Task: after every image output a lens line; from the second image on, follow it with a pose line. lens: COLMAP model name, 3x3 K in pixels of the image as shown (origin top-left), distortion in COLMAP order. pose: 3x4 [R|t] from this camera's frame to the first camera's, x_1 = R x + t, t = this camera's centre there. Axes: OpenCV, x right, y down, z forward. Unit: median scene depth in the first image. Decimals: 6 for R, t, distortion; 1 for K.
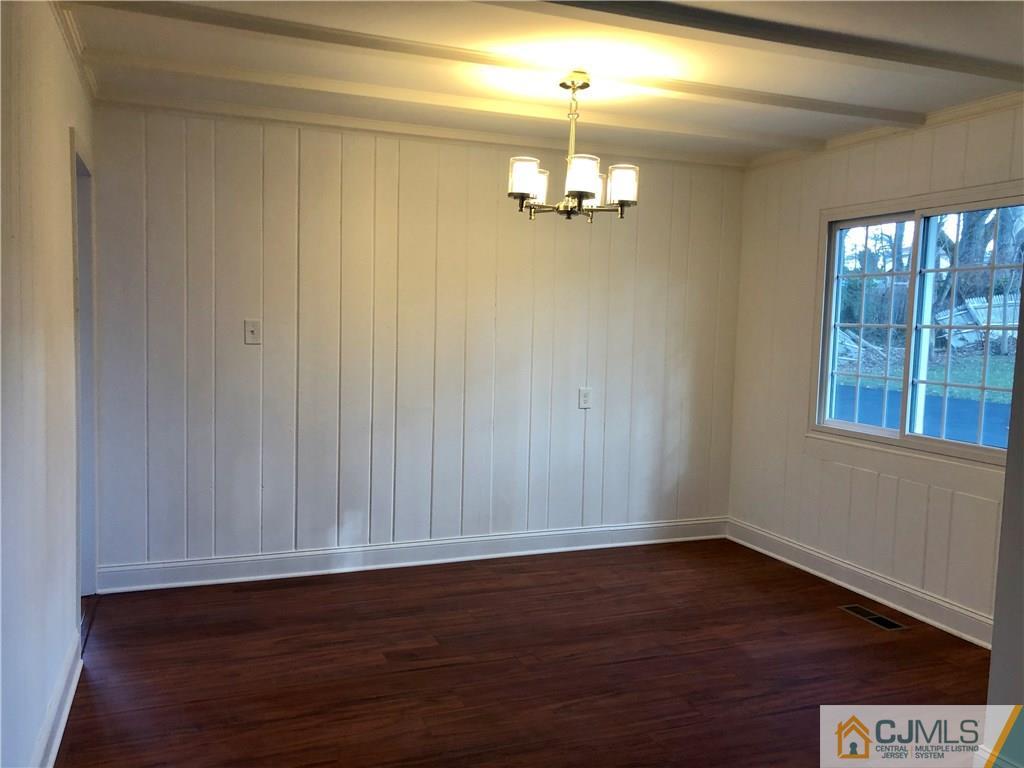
lens RADIAL K [[841.4, 0, 508.8], [0, 841.4, 383.3], [0, 0, 1]] dist [0.032350, -0.051588]
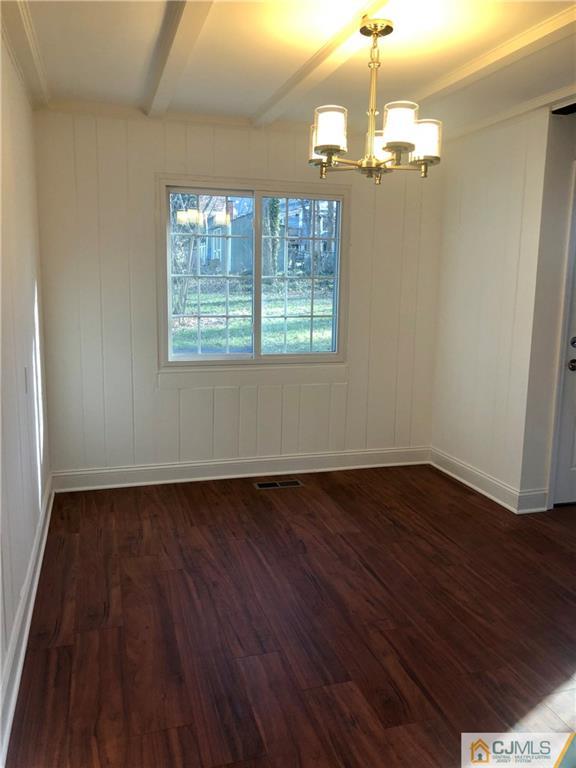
lens RADIAL K [[631.1, 0, 285.1], [0, 631.1, 384.1], [0, 0, 1]] dist [0.032350, -0.051588]
pose [[0.087679, -0.202544, 0.975340, -0.597249], [0.066634, 0.978110, 0.197130, -0.102412], [-0.993918, 0.047706, 0.099256, 0.912119]]
